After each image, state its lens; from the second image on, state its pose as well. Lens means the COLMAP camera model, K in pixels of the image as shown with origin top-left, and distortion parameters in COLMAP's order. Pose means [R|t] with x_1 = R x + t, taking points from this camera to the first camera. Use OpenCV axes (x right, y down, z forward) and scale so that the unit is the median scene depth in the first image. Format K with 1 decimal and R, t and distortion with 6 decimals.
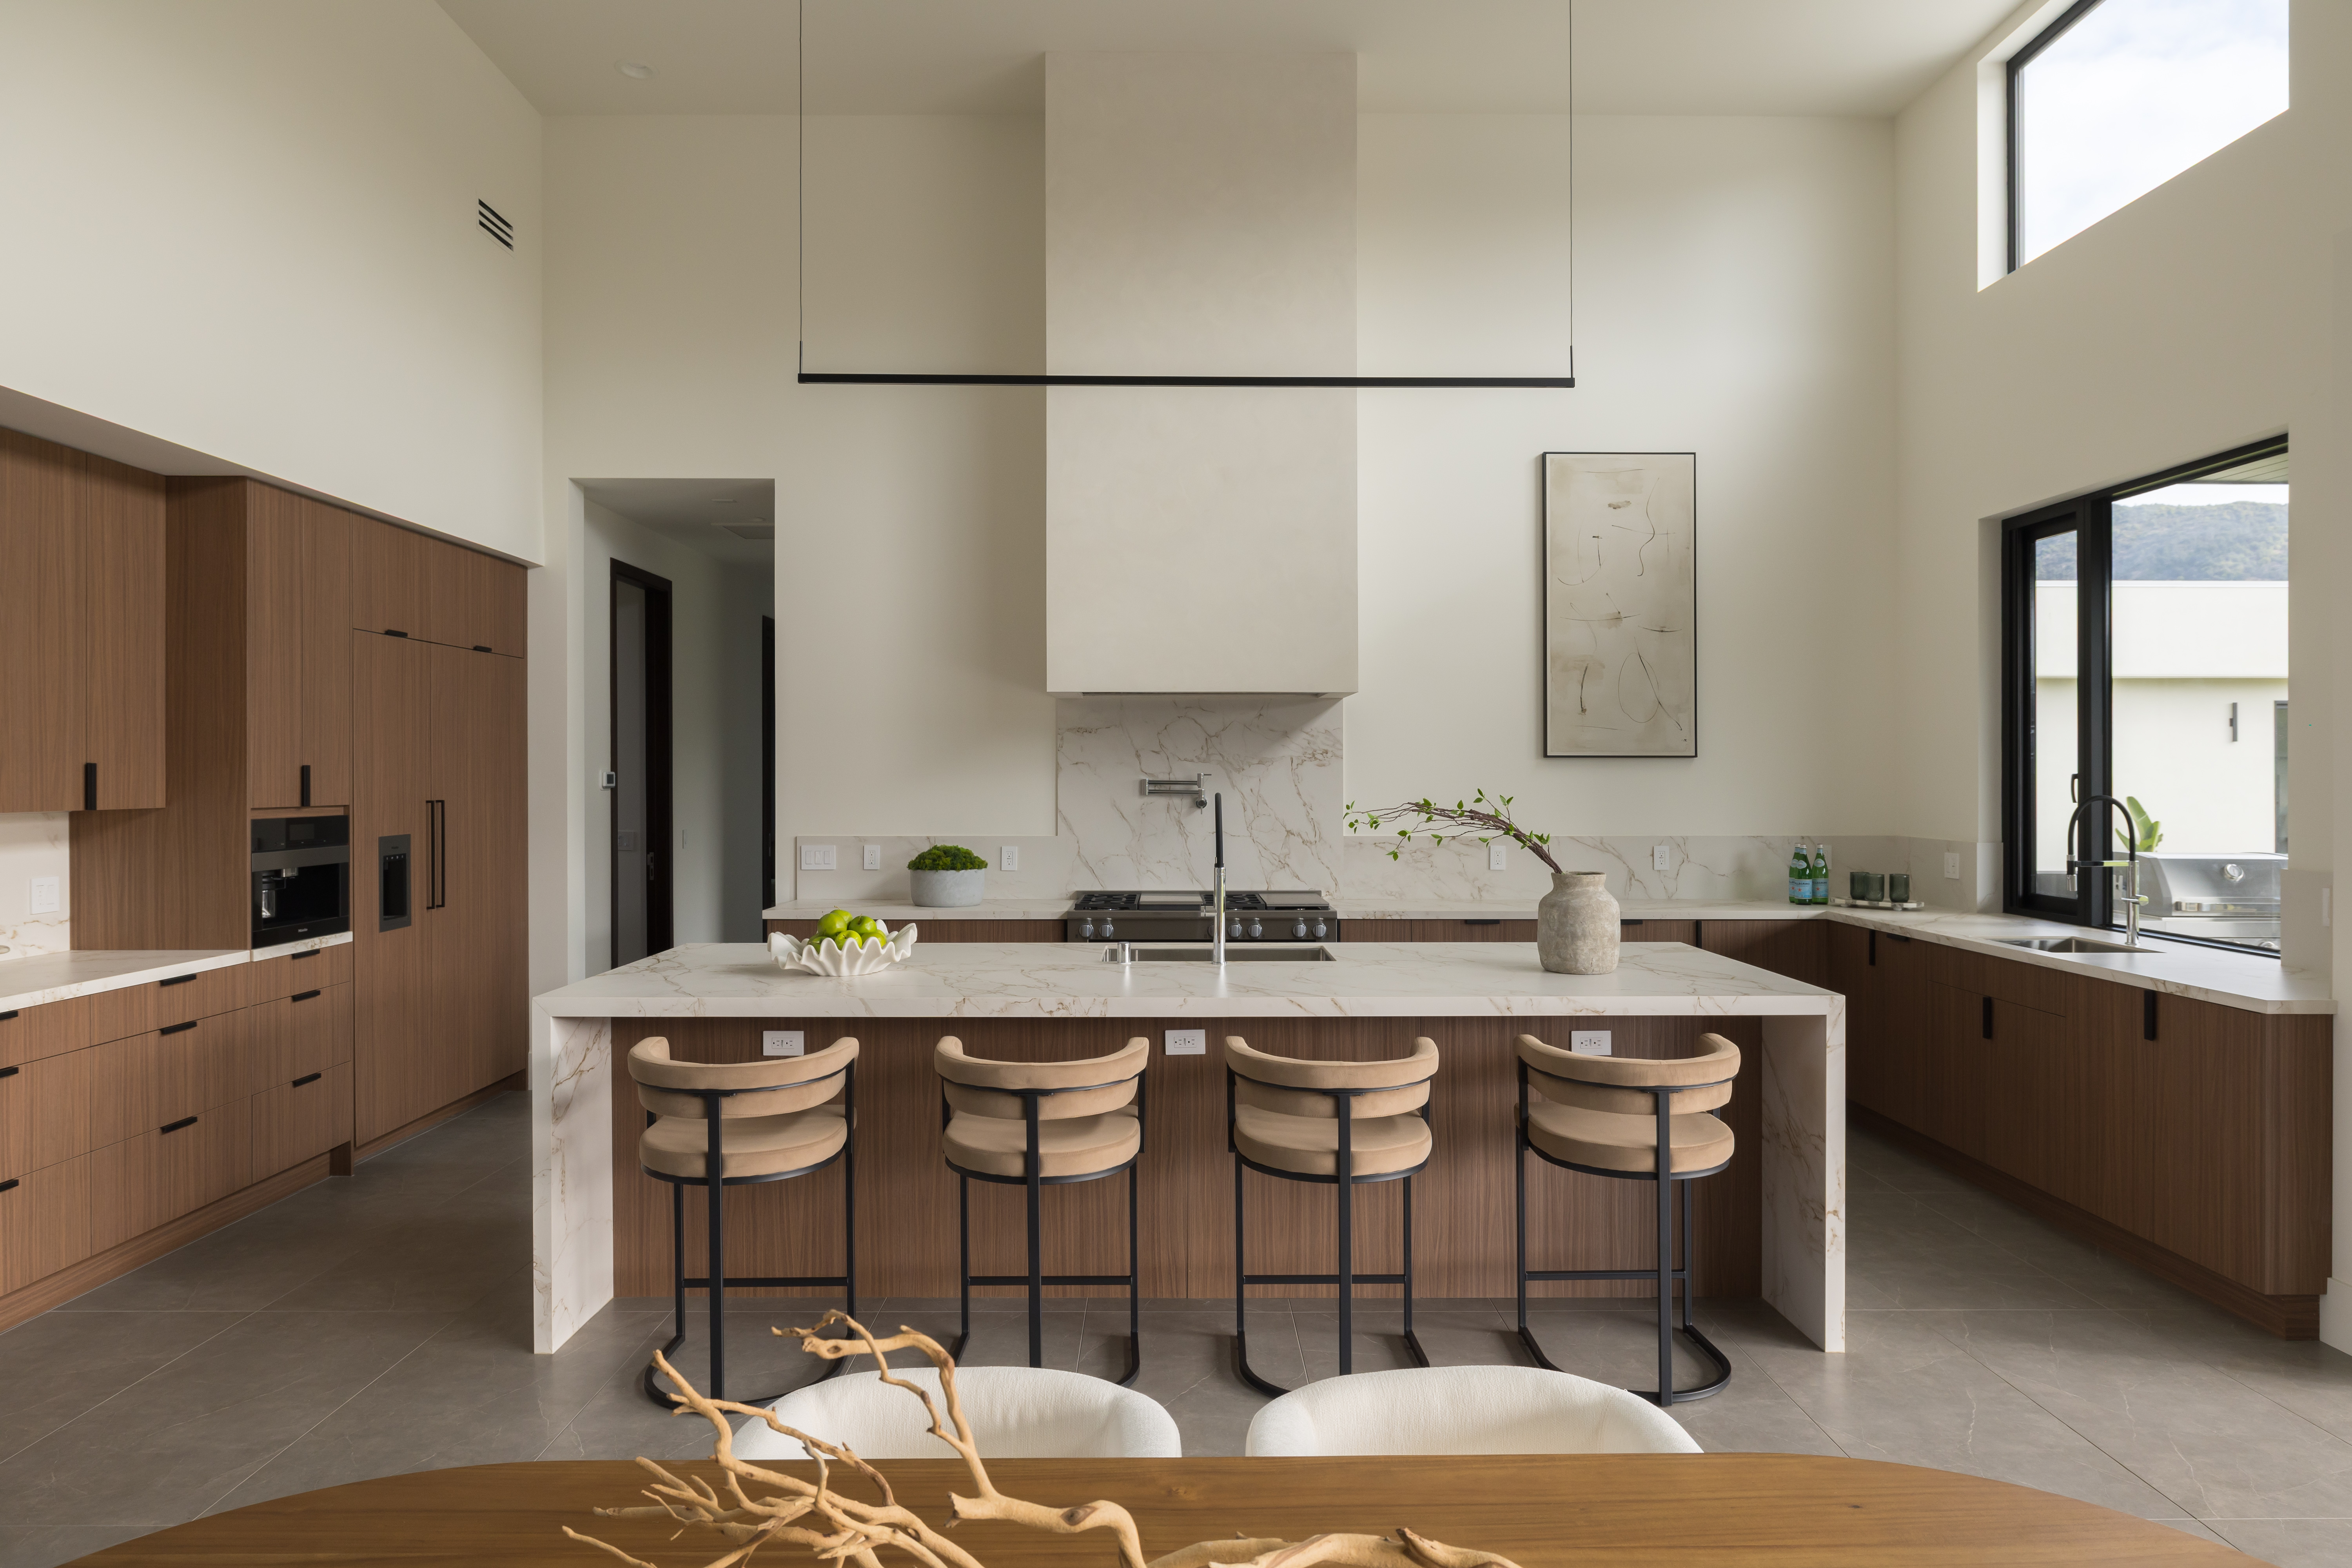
lens RADIAL K [[1496.7, 0, 1176.0], [0, 1496.7, 784.0], [0, 0, 1]] dist [0.000341, 0.000186]
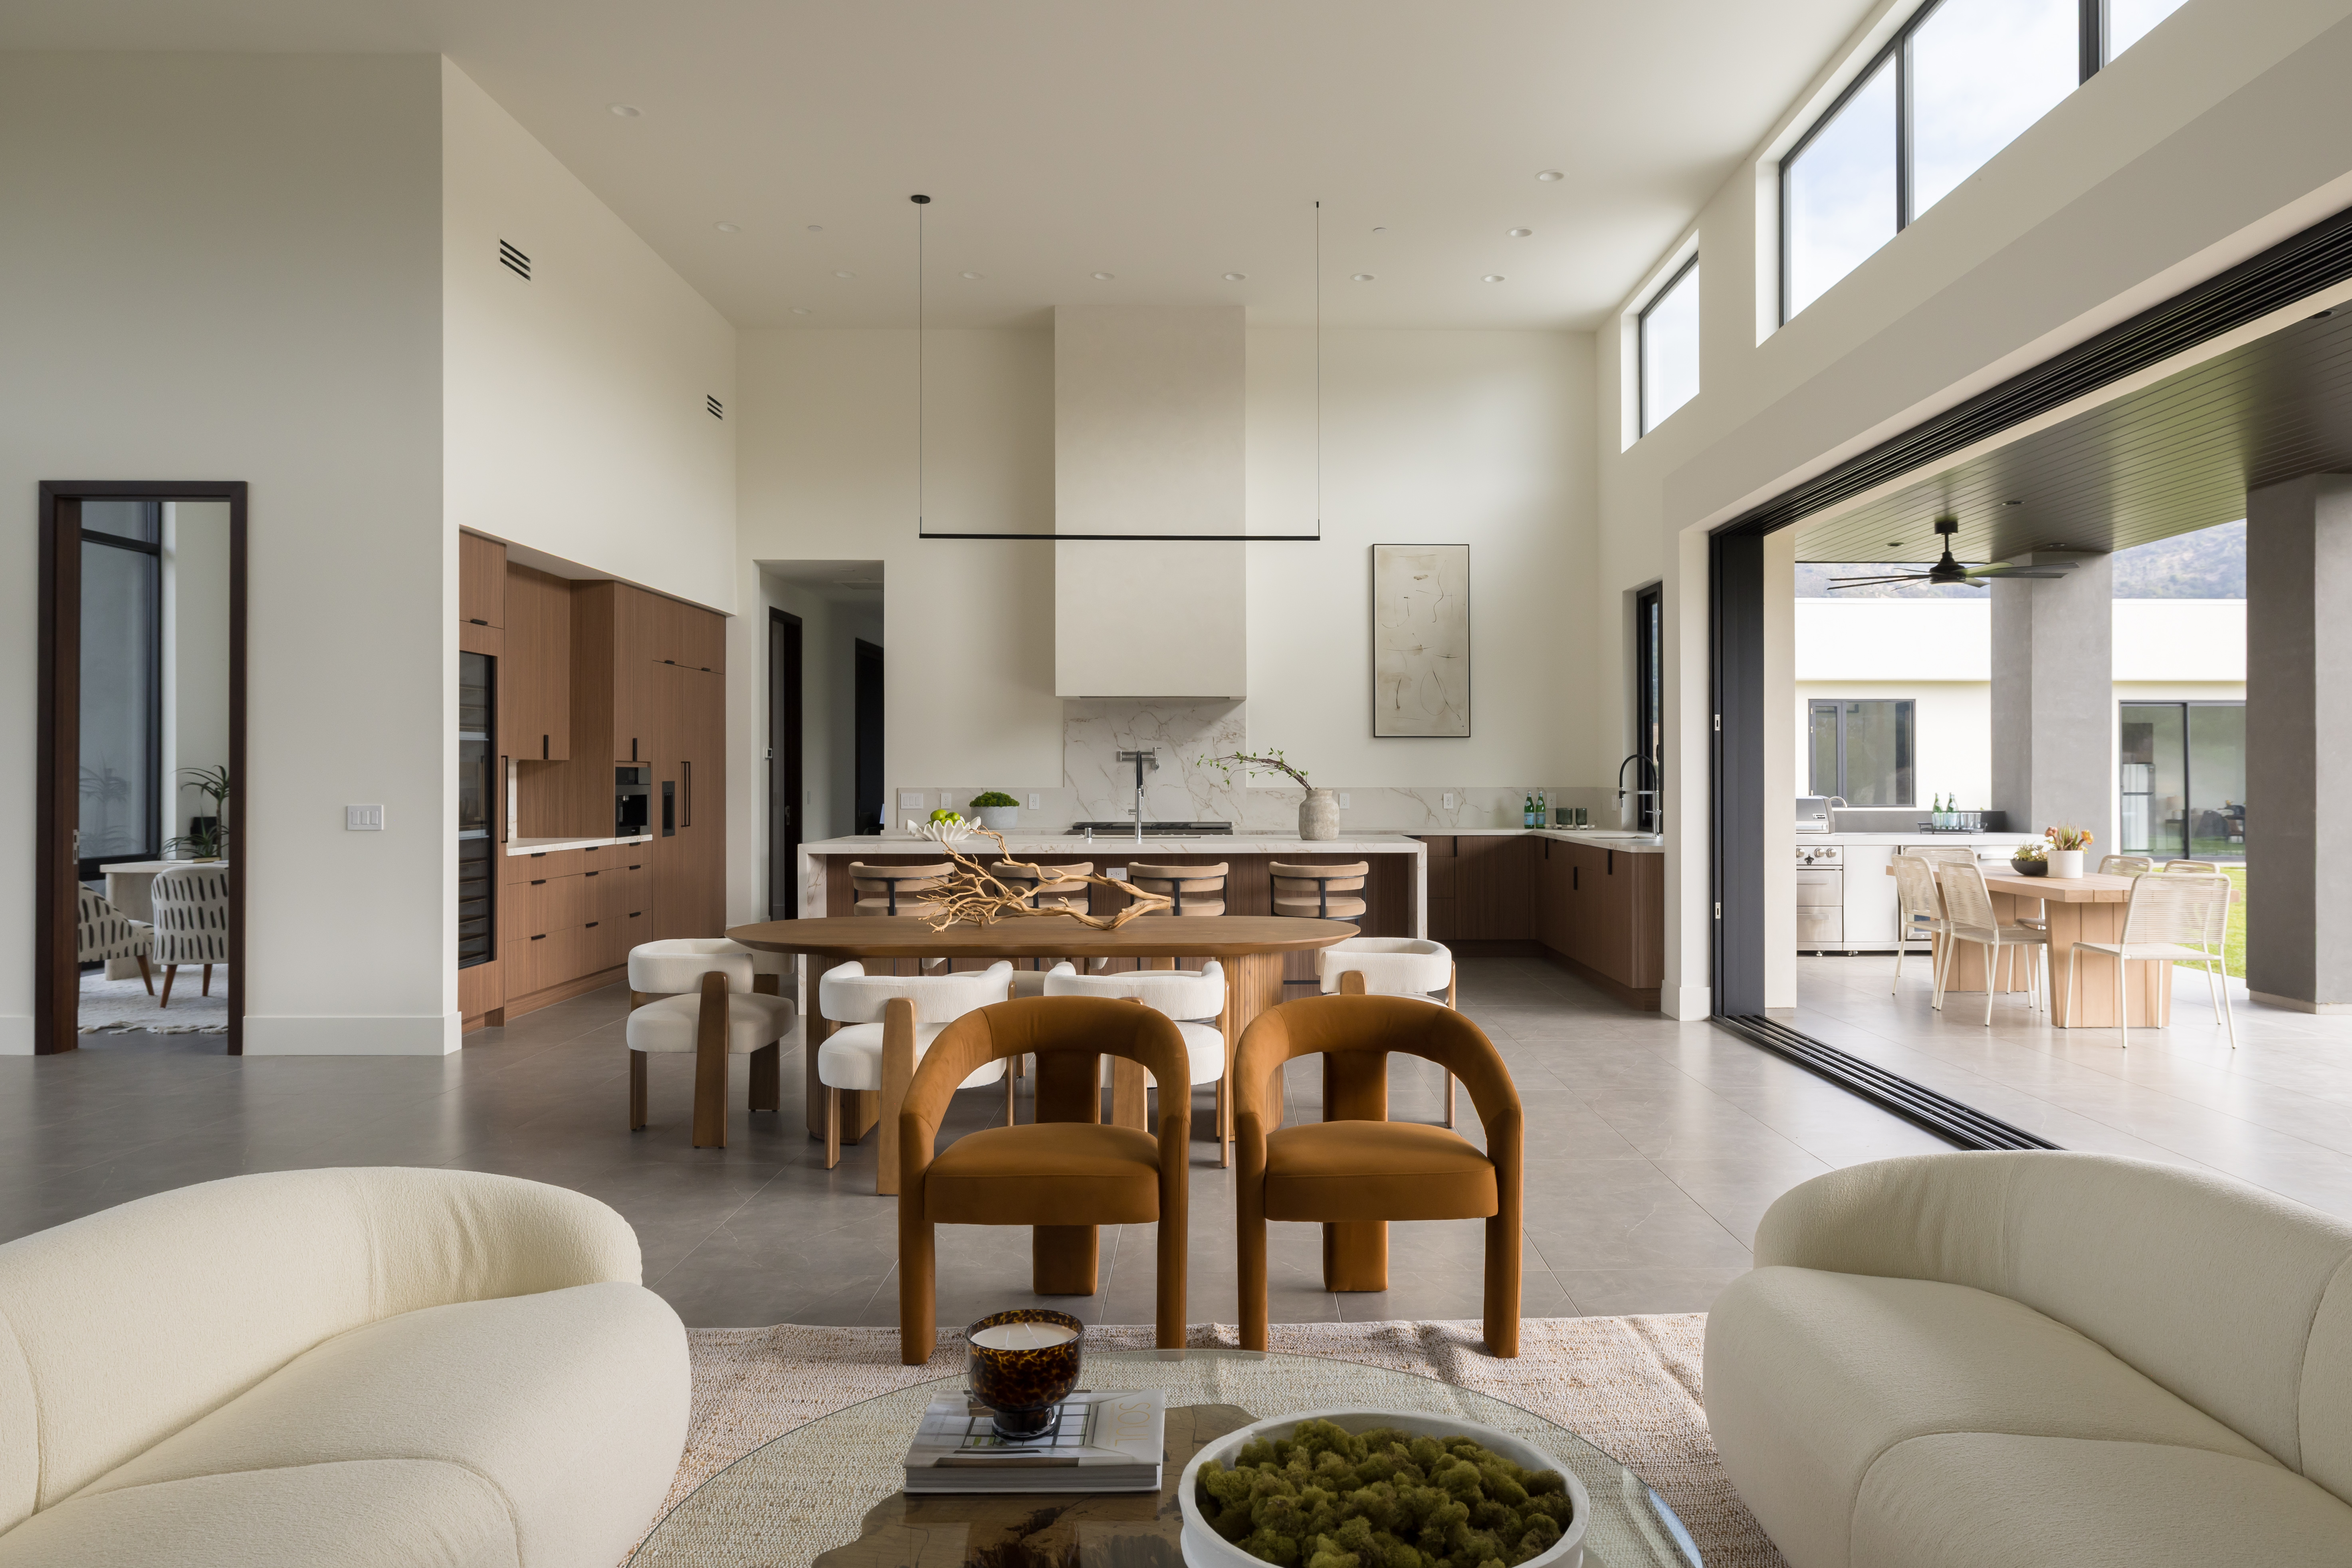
lens RADIAL K [[1471.6, 0, 1240.5], [0, 1471.6, 758.7], [0, 0, 1]] dist [-0.000556, -0.000190]
pose [[0.999832, -0.000910, 0.018318, 0.082575], [0.001187, 0.999885, -0.015145, 0.030157], [-0.018303, 0.015164, 0.999717, -0.583694]]
